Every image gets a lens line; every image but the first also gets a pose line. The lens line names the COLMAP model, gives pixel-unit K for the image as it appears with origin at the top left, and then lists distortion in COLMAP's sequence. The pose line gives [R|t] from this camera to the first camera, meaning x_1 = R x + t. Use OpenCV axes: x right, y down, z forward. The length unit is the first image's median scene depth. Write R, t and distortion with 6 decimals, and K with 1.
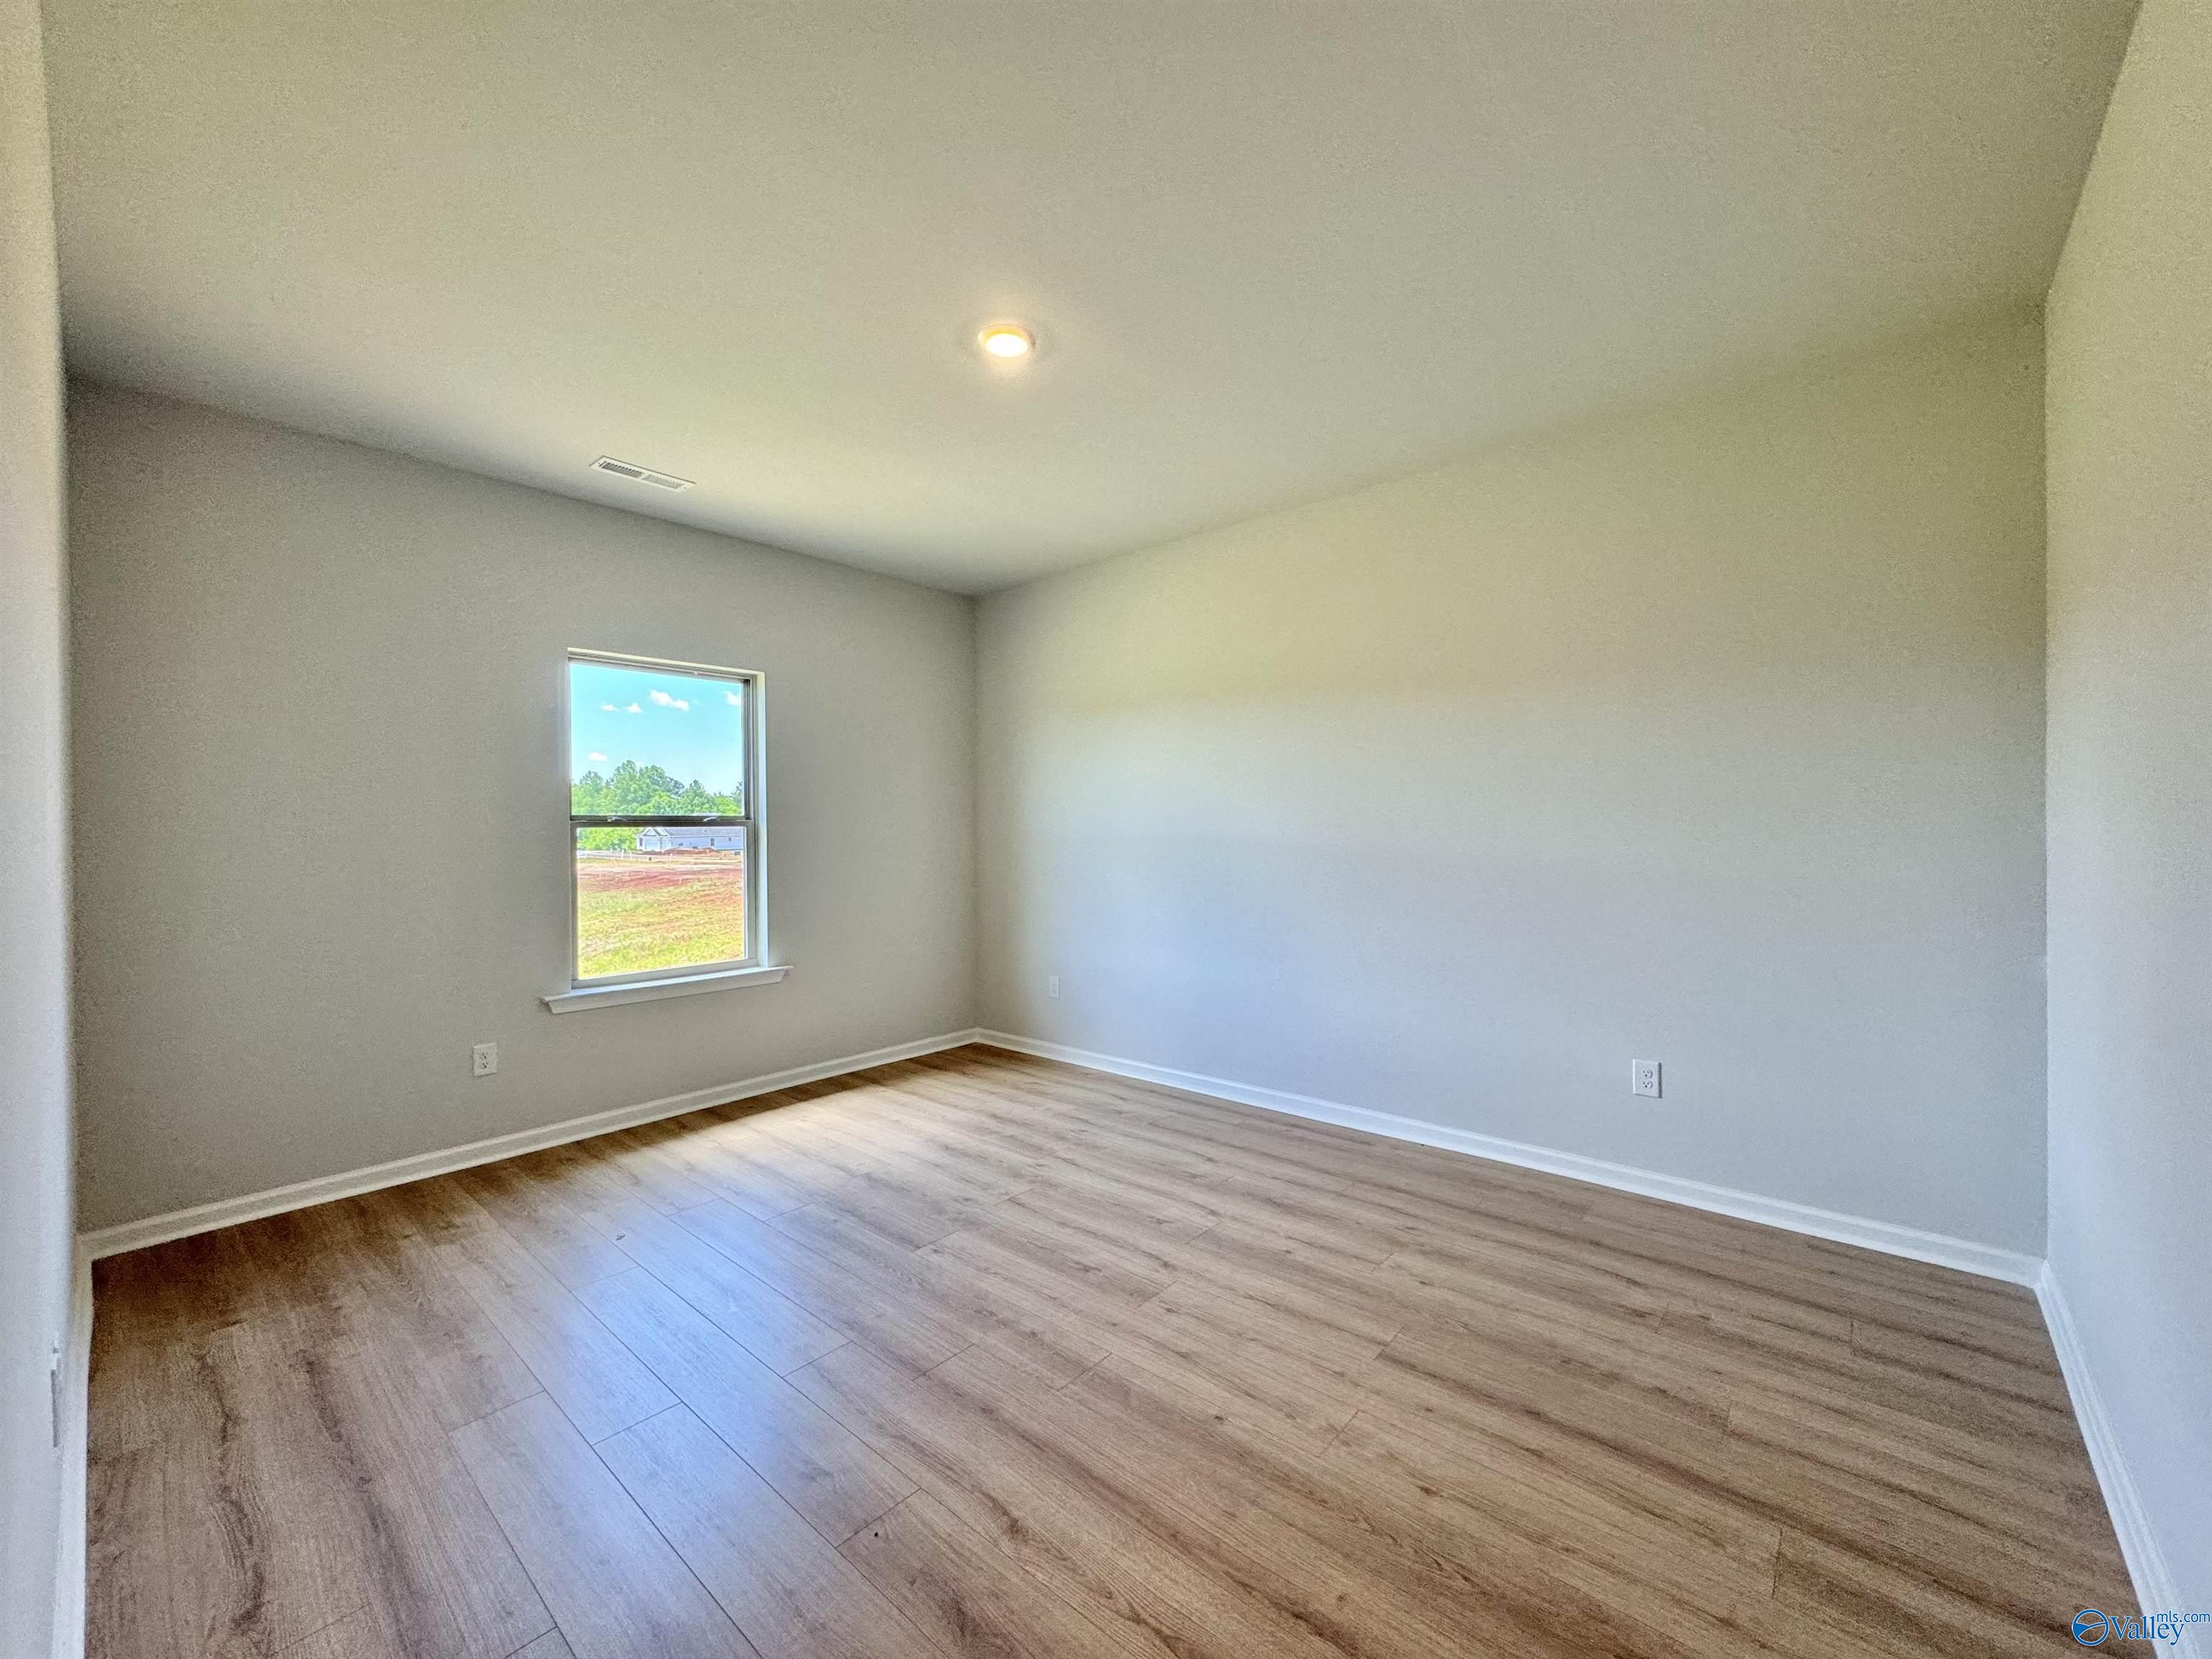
lens RADIAL K [[886.7, 0, 1099.9], [0, 886.7, 830.2], [0, 0, 1]] dist [0.001367, 0.000057]
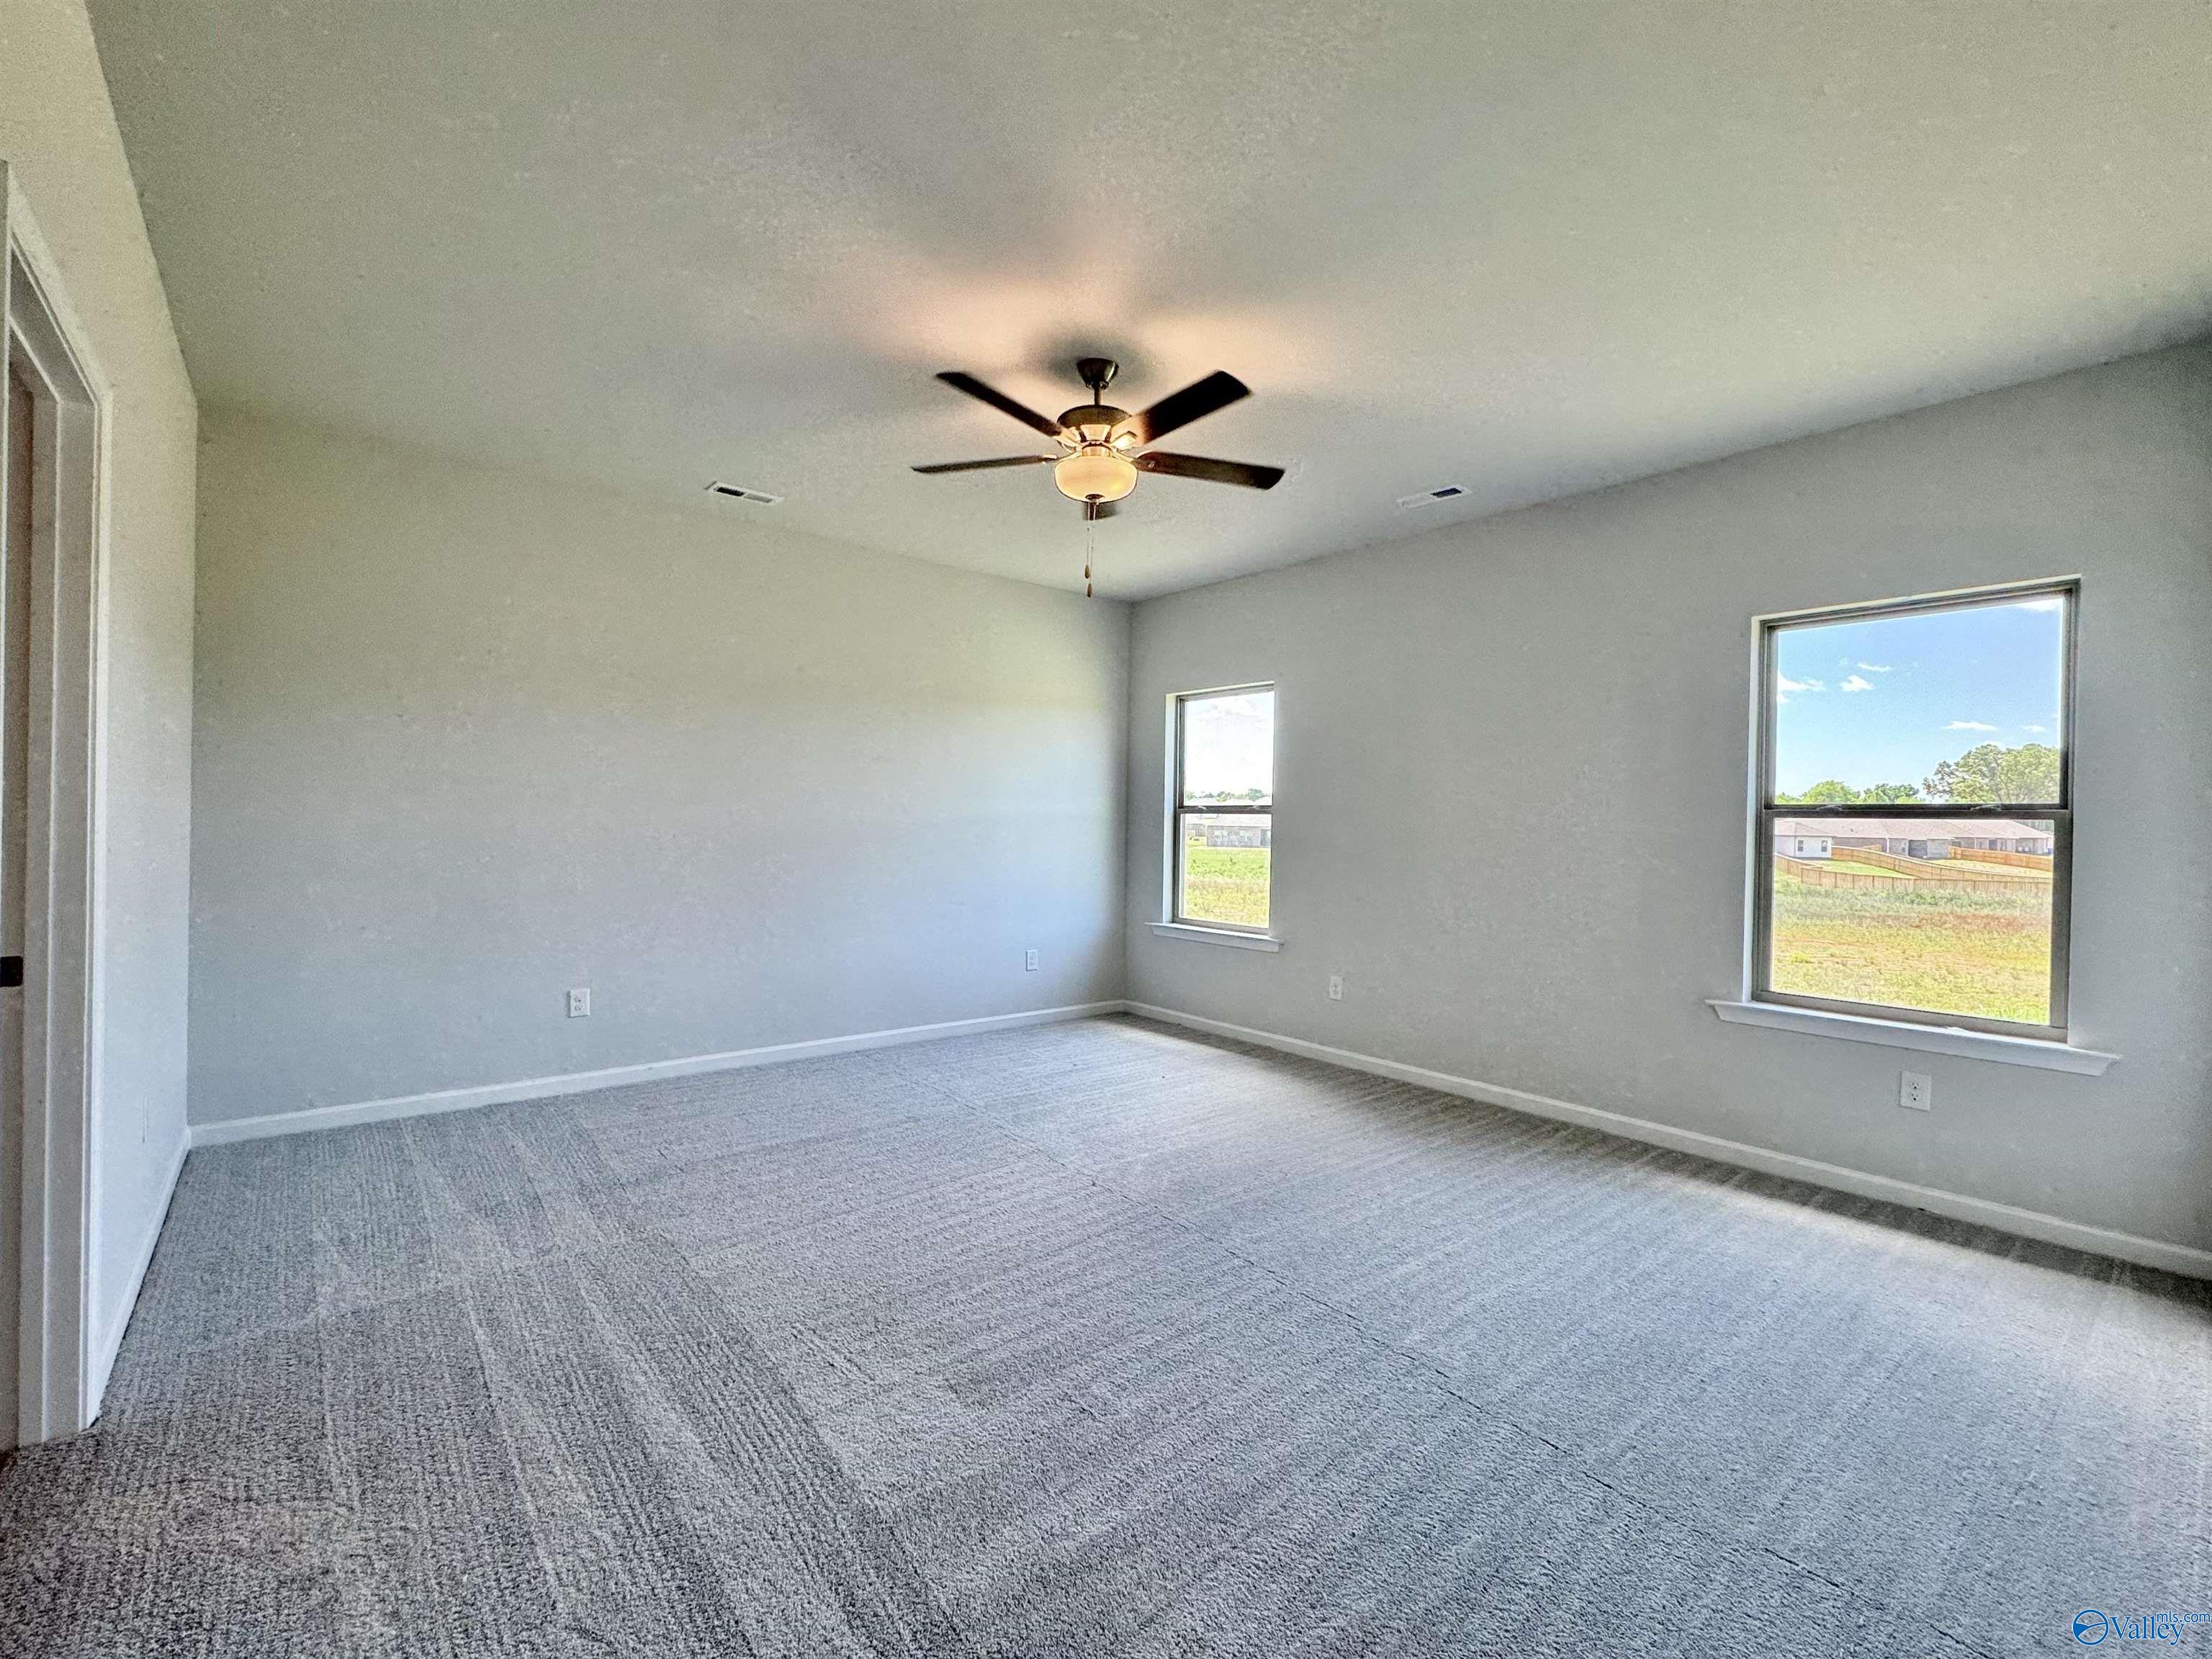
lens RADIAL K [[886.7, 0, 1099.9], [0, 886.7, 830.2], [0, 0, 1]] dist [0.001367, 0.000057]
pose [[-0.142504, 0.018676, -0.989618, 0.348728], [-0.010306, 0.999740, 0.020351, -0.002401], [0.989741, 0.013100, -0.142275, 0.422078]]
